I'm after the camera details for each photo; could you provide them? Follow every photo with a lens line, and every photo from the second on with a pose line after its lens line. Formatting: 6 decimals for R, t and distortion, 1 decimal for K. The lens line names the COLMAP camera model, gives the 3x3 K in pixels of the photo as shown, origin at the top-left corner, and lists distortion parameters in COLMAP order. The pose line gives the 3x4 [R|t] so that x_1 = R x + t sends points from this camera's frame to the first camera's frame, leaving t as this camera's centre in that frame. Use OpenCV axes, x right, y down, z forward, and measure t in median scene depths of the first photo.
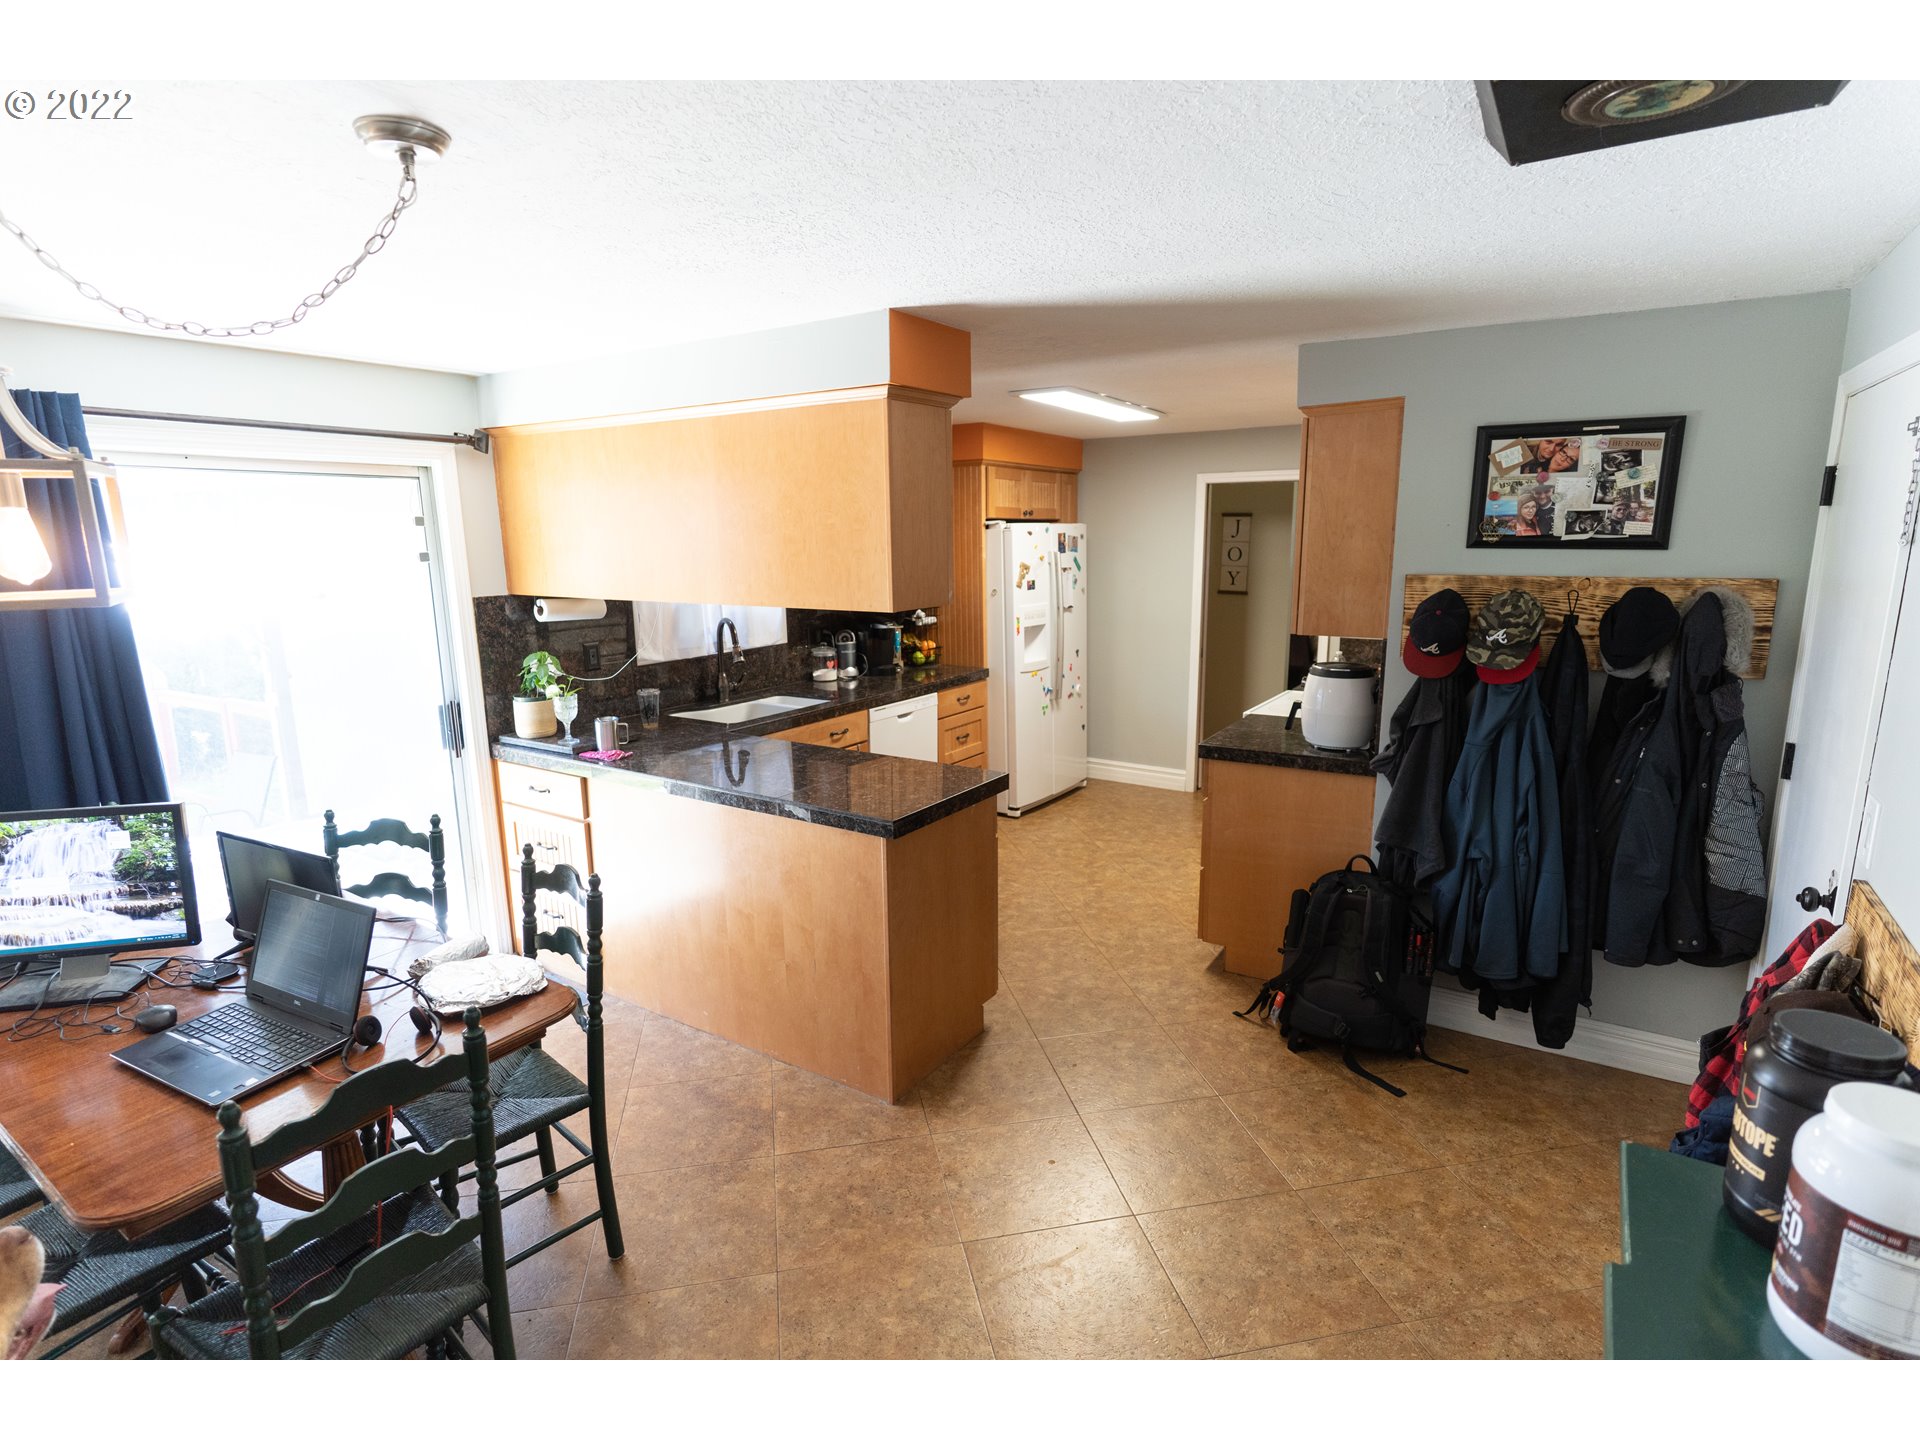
lens RADIAL K [[974.1, 0, 960.0], [0, 974.1, 720.0], [0, 0, 1]] dist [-0.000406, 0.000360]
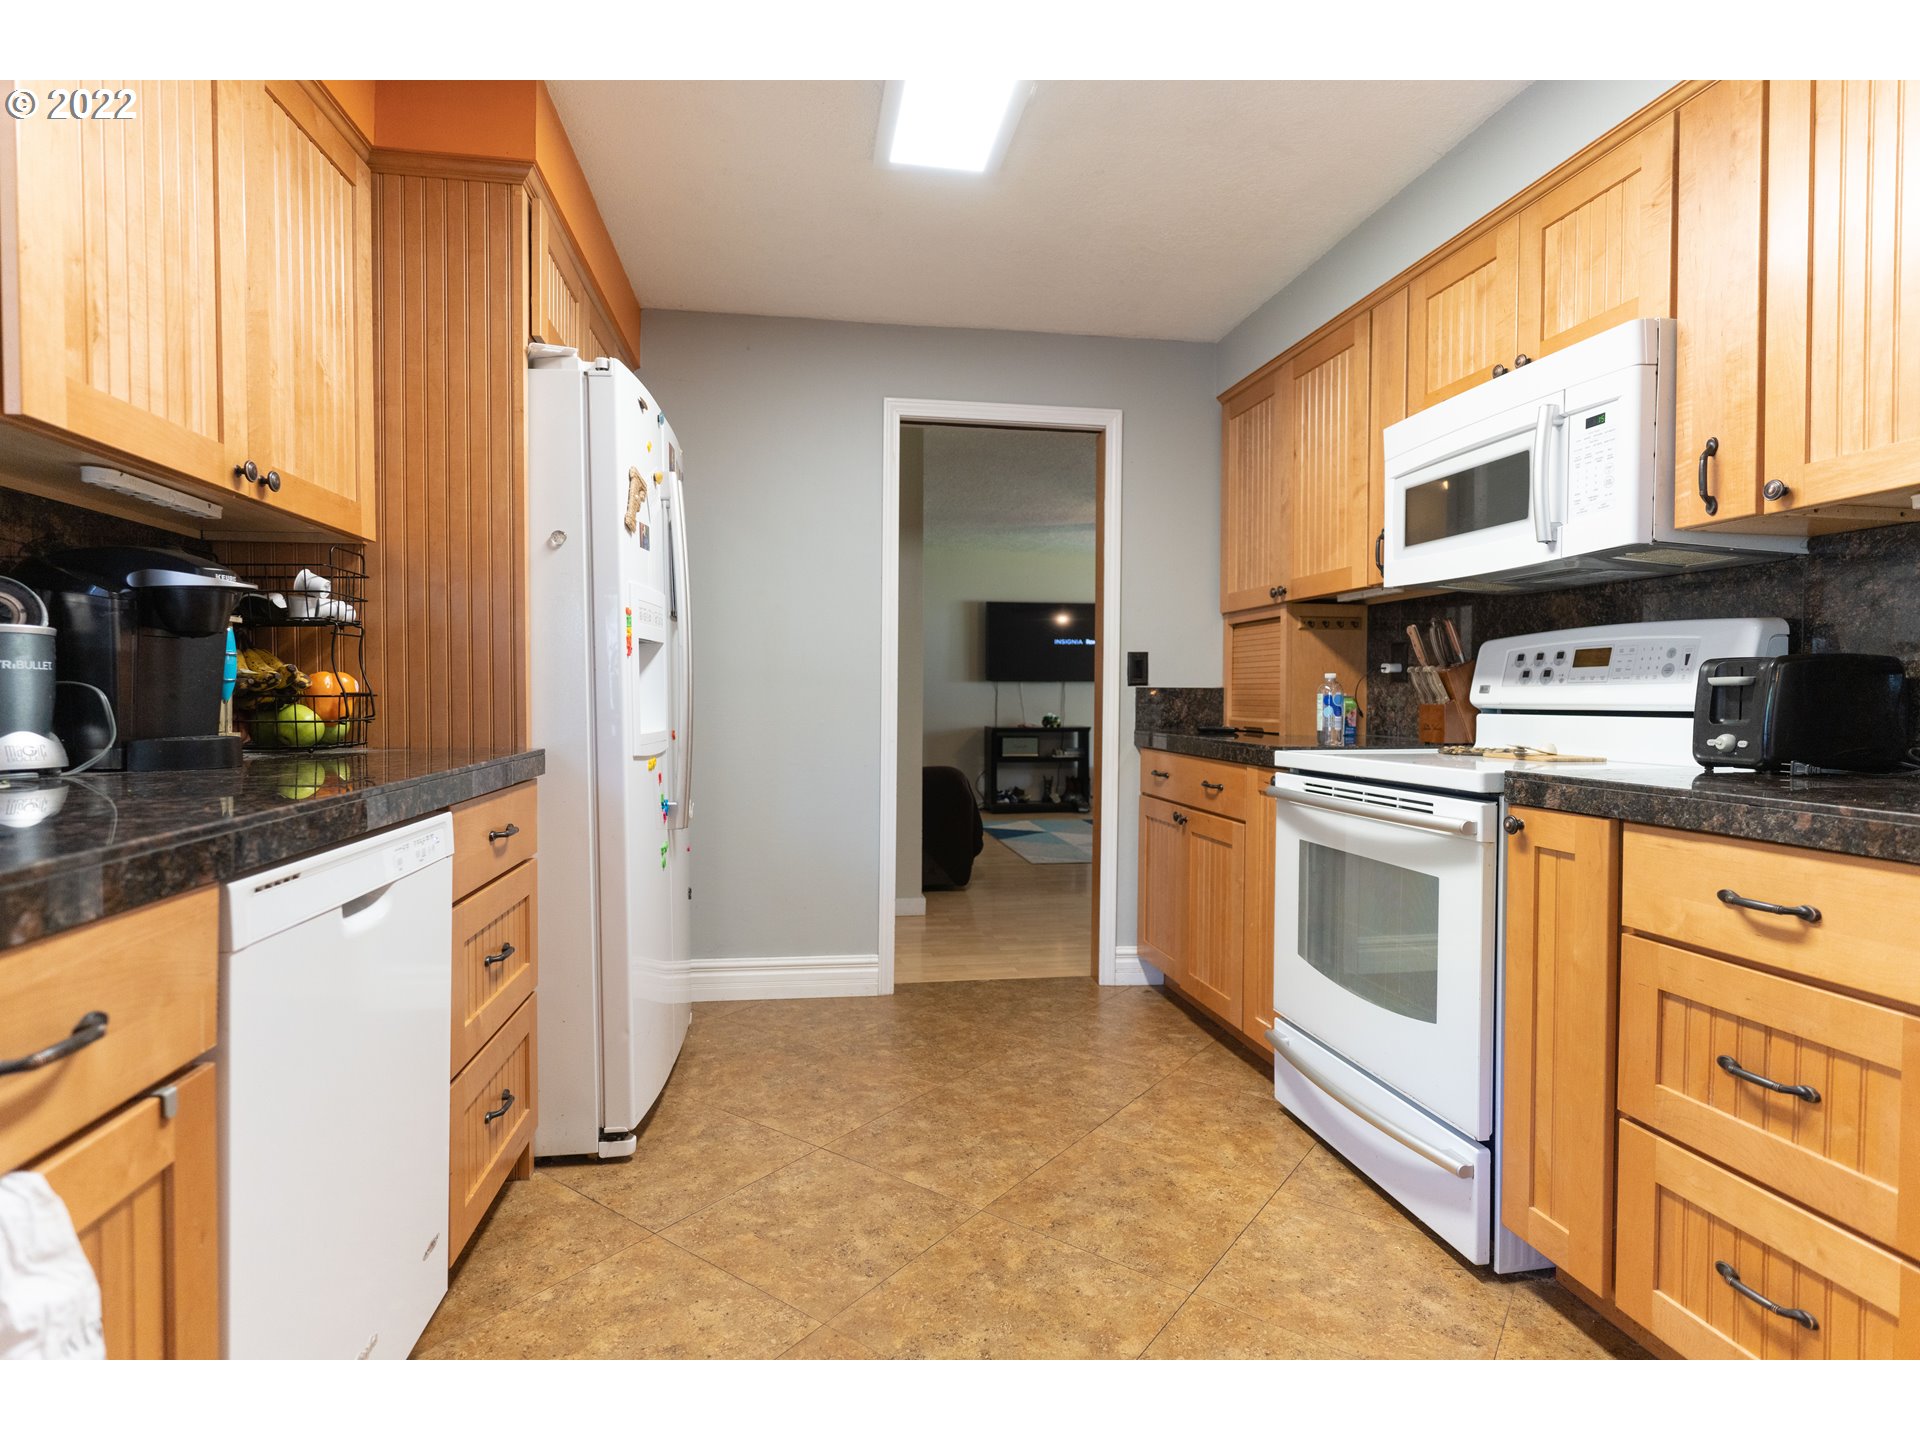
lens RADIAL K [[974.1, 0, 960.0], [0, 974.1, 720.0], [0, 0, 1]] dist [-0.000406, 0.000360]
pose [[0.741197, -0.000242, 0.671288, -0.096017], [0.112626, 0.985870, -0.123999, -0.002312], [-0.661772, 0.167512, 0.730751, 0.634048]]
